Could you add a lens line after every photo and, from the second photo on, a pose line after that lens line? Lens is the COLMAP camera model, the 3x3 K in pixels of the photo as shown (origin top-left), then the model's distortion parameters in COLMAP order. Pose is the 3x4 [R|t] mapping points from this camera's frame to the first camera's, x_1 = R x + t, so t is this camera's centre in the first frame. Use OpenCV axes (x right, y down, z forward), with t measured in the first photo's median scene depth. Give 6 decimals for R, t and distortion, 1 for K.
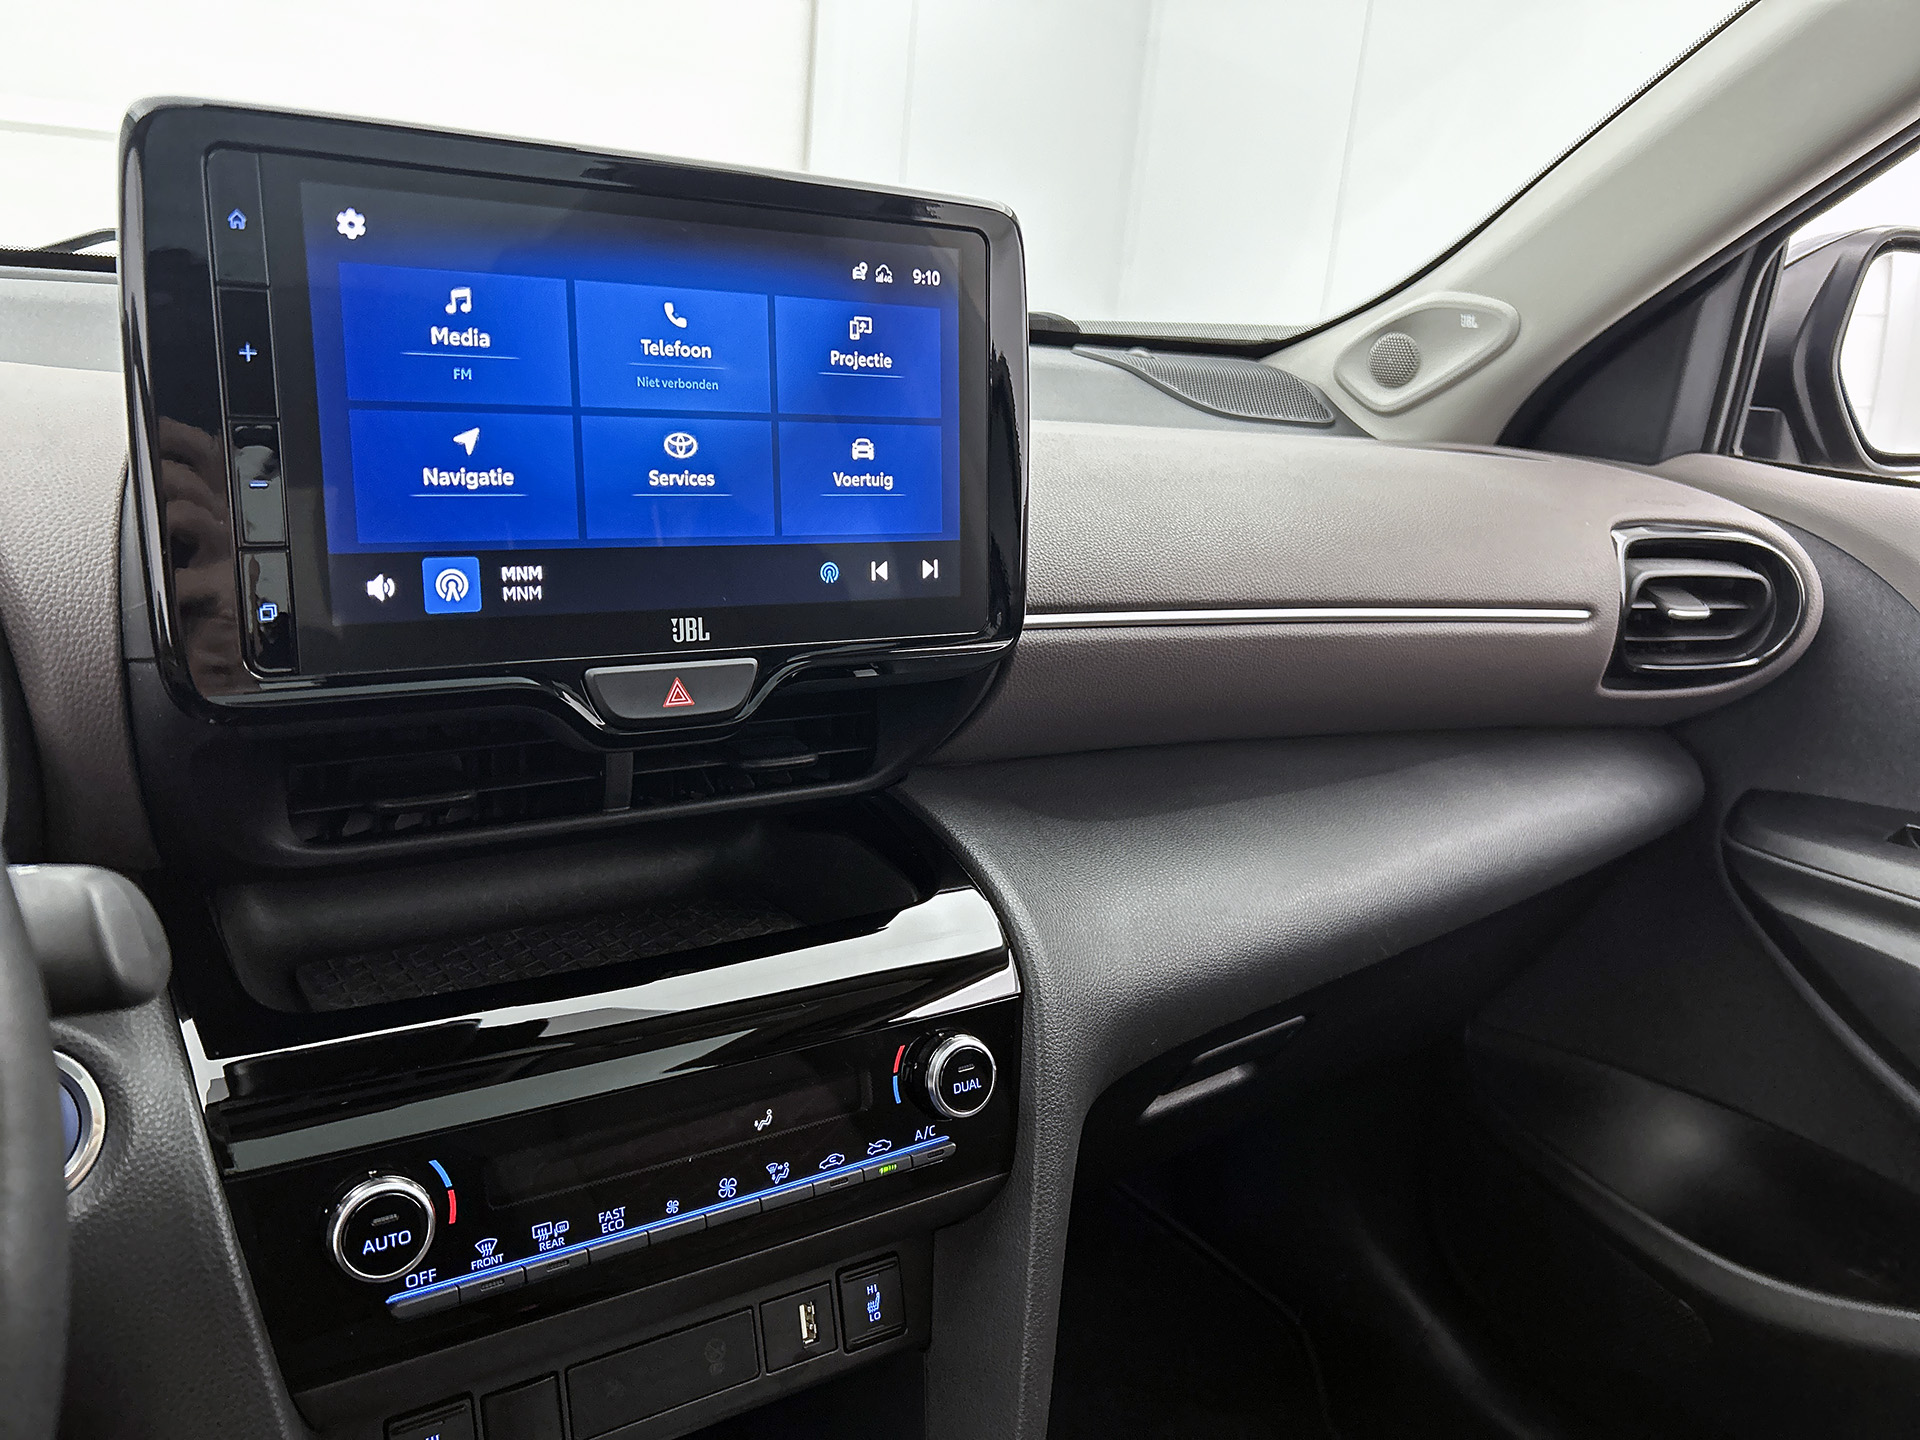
lens RADIAL K [[1471.1, 0, 960.3], [0, 1471.1, 729.8], [0, 0, 1]] dist [0.045064, -0.055223]
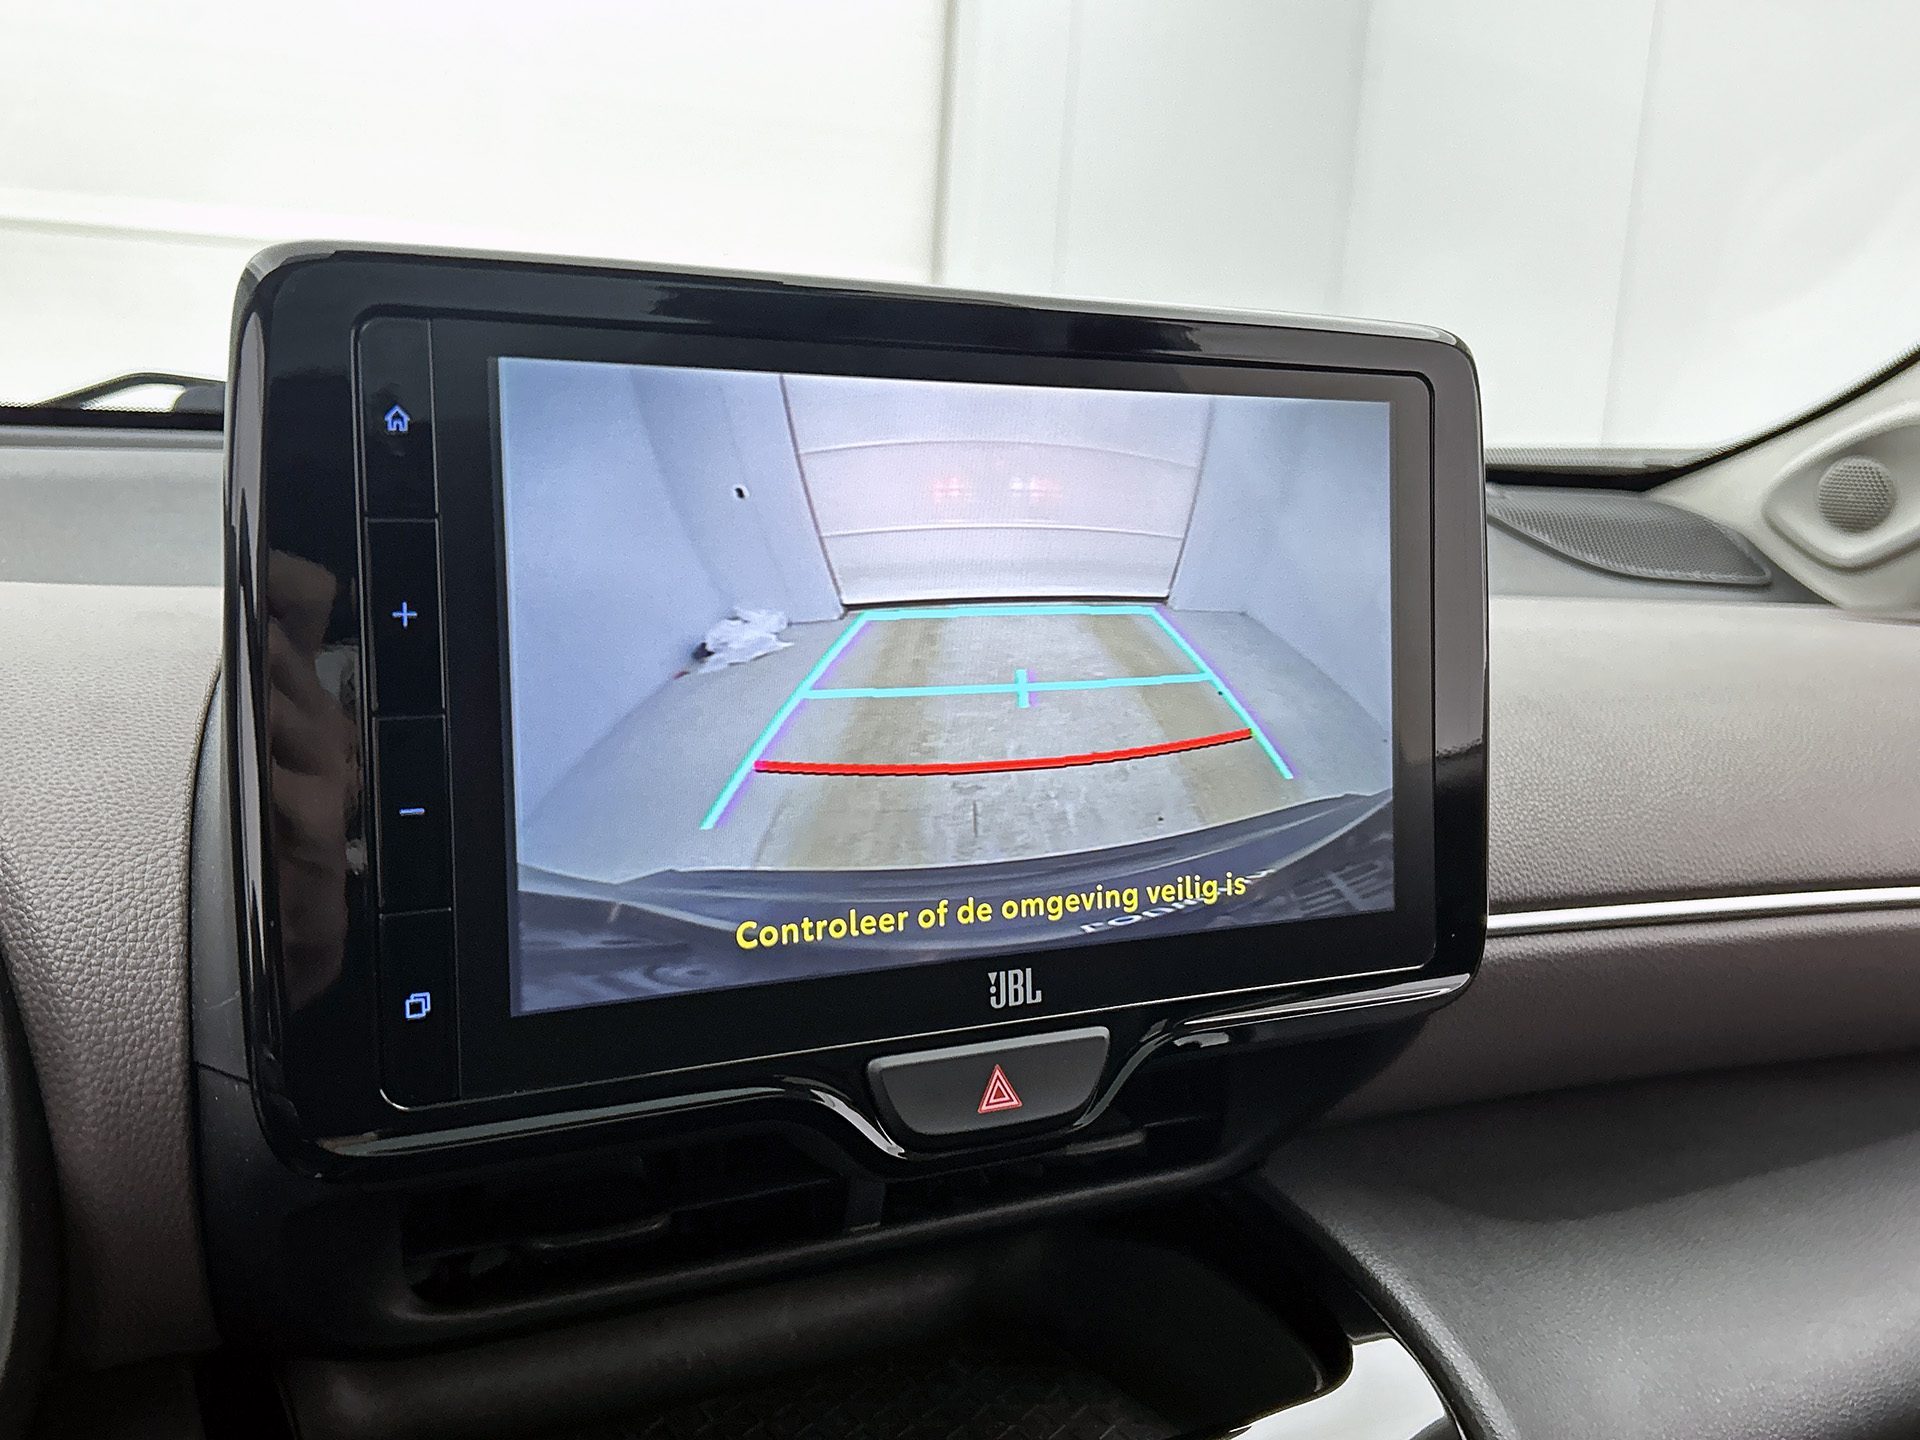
lens RADIAL K [[1874.5, 0, 960.0], [0, 1874.5, 720.0], [0, 0, 1]] dist [0.073478, -0.169946]
pose [[0.996834, -0.012753, -0.078476, -0.135587], [0.004172, 0.994082, -0.108554, -0.092422], [0.079396, 0.107883, 0.990988, 0.155566]]
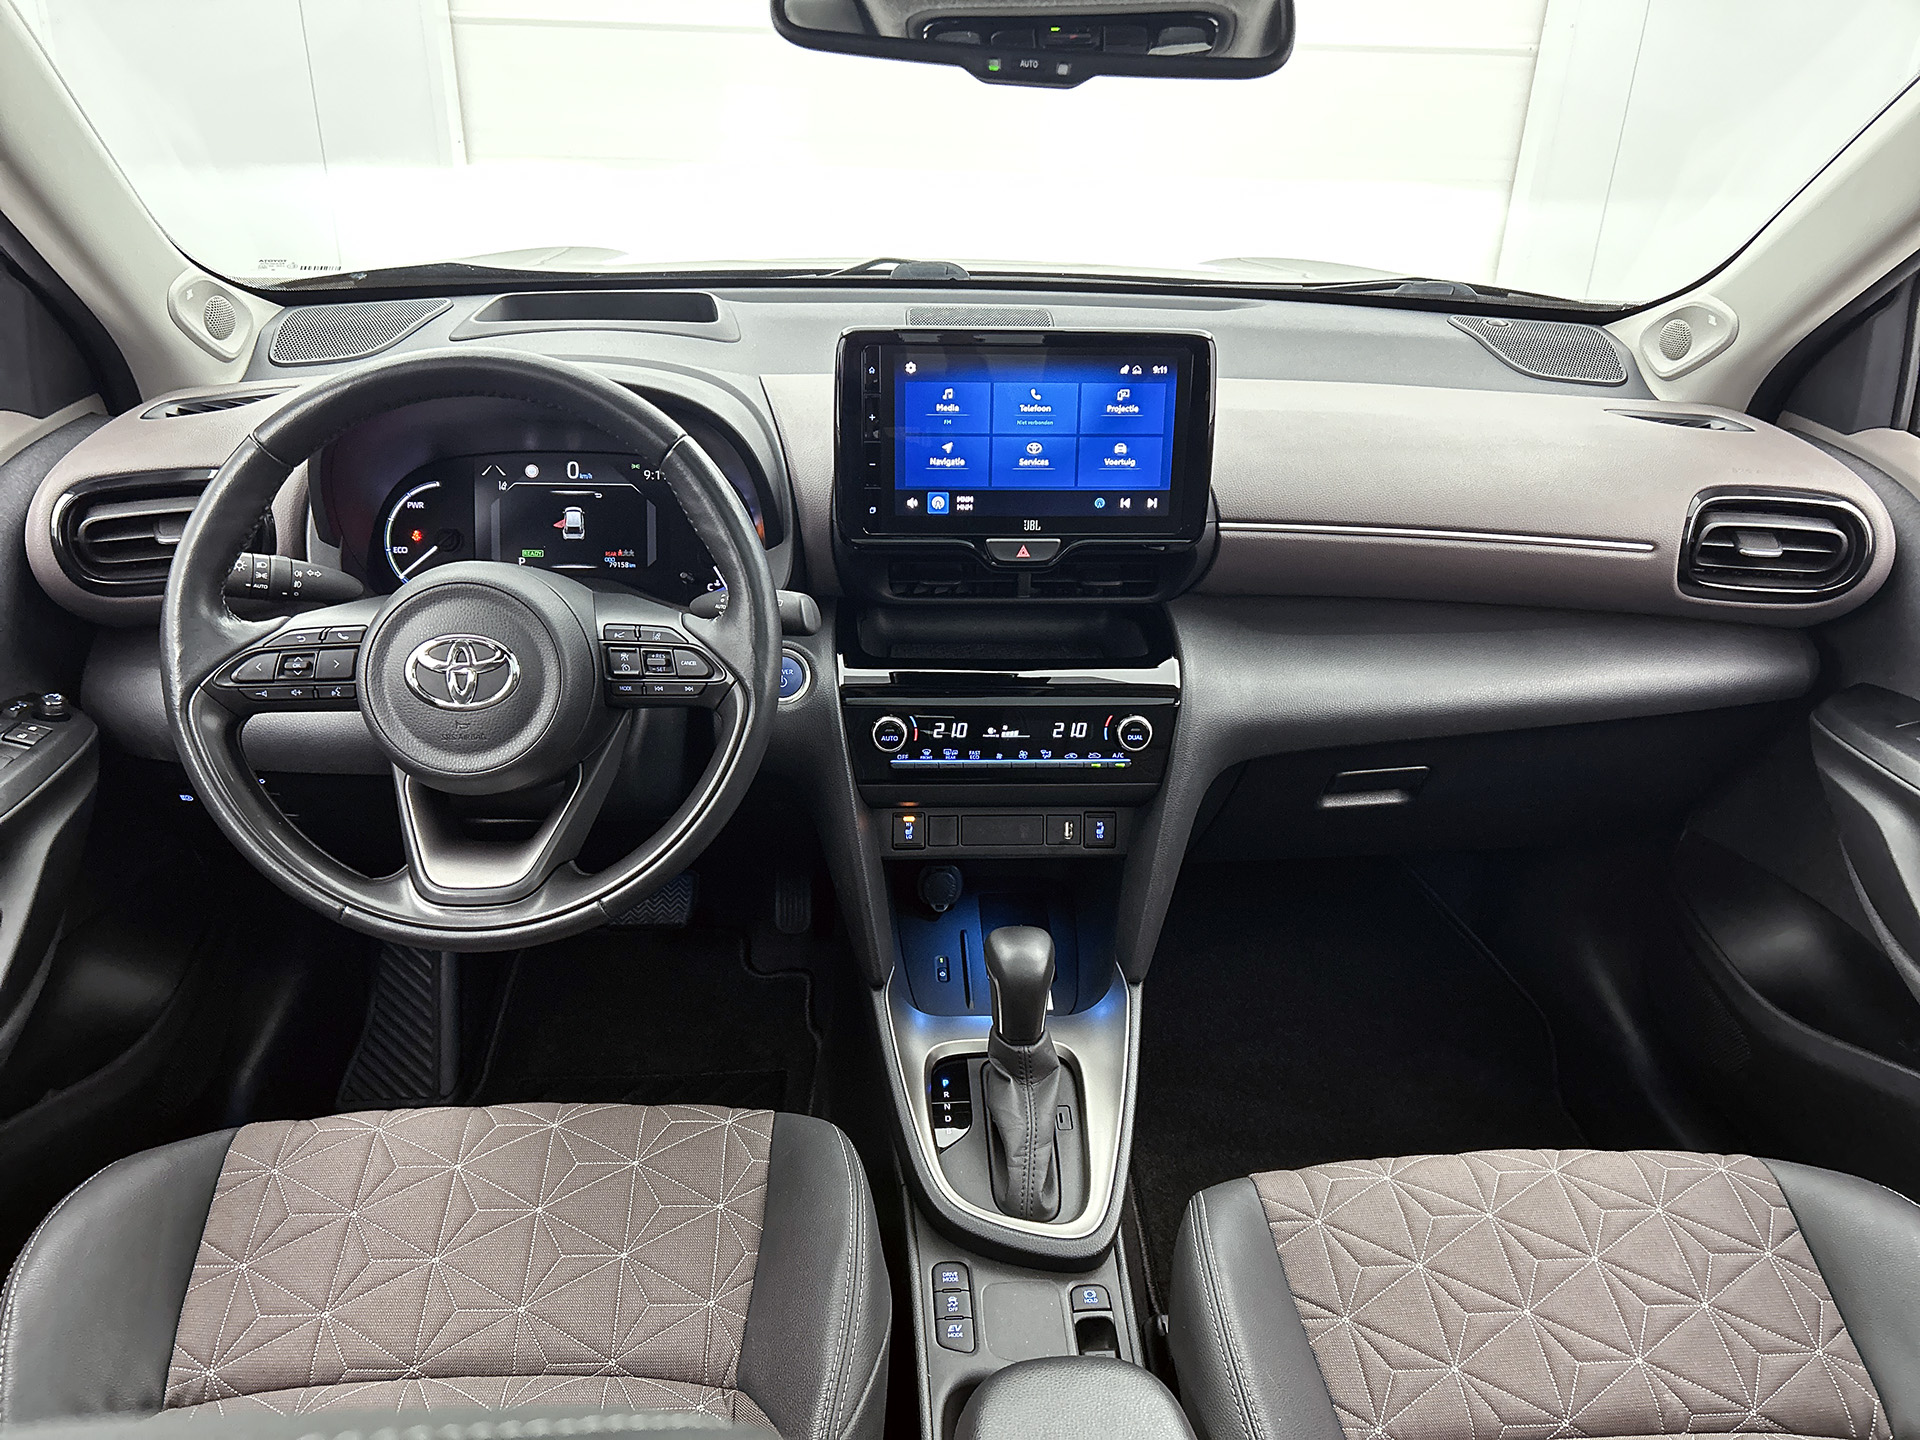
lens RADIAL K [[1439.5, 0, 957.0], [0, 1439.5, 711.1], [0, 0, 1]] dist [0.130651, -0.228991]
pose [[0.867362, 0.160427, -0.471112, 0.833667], [-0.096197, 0.982812, 0.157568, -0.123974], [0.488292, -0.091349, 0.867886, -1.085234]]
